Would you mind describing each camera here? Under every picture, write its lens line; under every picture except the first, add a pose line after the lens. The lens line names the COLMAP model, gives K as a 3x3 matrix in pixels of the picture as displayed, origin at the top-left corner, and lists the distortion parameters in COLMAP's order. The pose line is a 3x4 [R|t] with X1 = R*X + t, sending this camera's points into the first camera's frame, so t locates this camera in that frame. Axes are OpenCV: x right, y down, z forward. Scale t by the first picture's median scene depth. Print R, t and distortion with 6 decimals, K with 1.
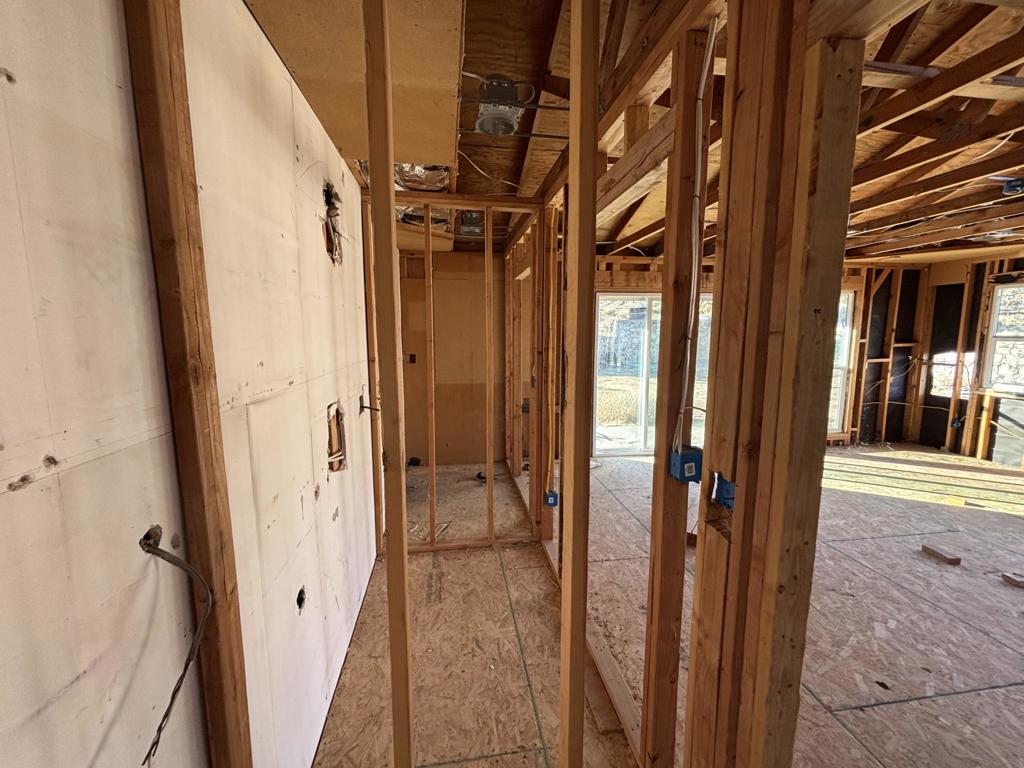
lens RADIAL K [[416.1, 0, 509.3], [0, 416.1, 384.5], [0, 0, 1]] dist [-0.001205, 0.000383]
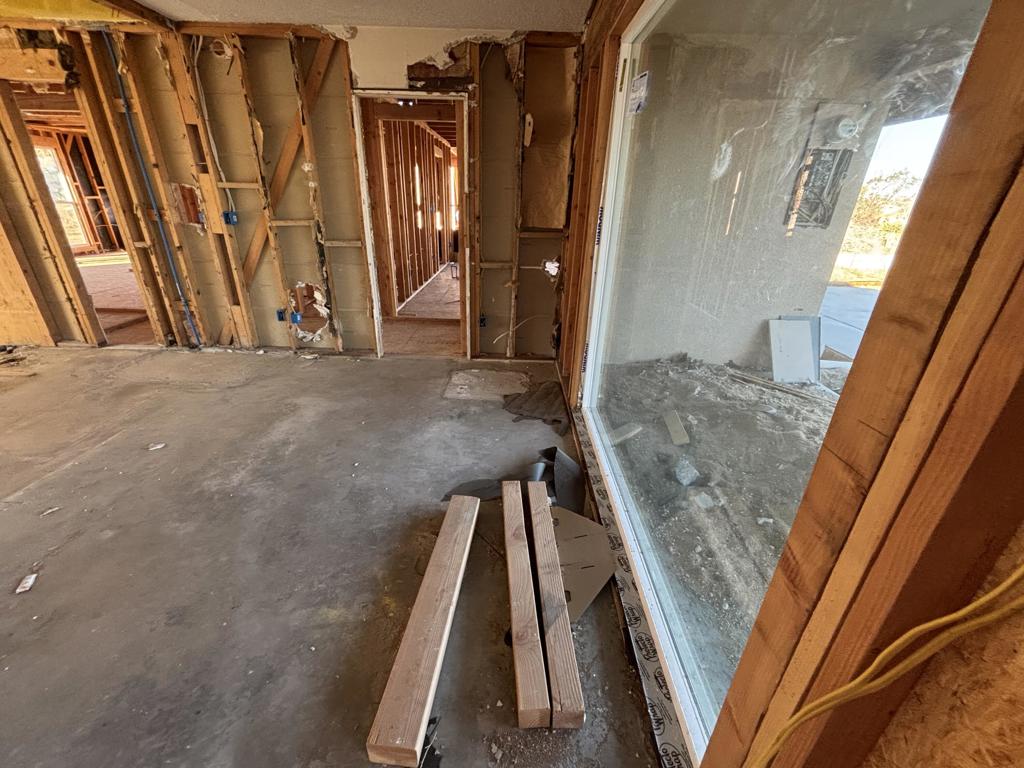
lens RADIAL K [[416.1, 0, 510.7], [0, 416.1, 383.4], [0, 0, 1]] dist [-0.001205, 0.000383]
pose [[0.158439, -0.394512, 0.905129, -0.719591], [0.097406, 0.918481, 0.383281, 0.170034], [-0.982552, 0.027438, 0.183951, -1.035491]]
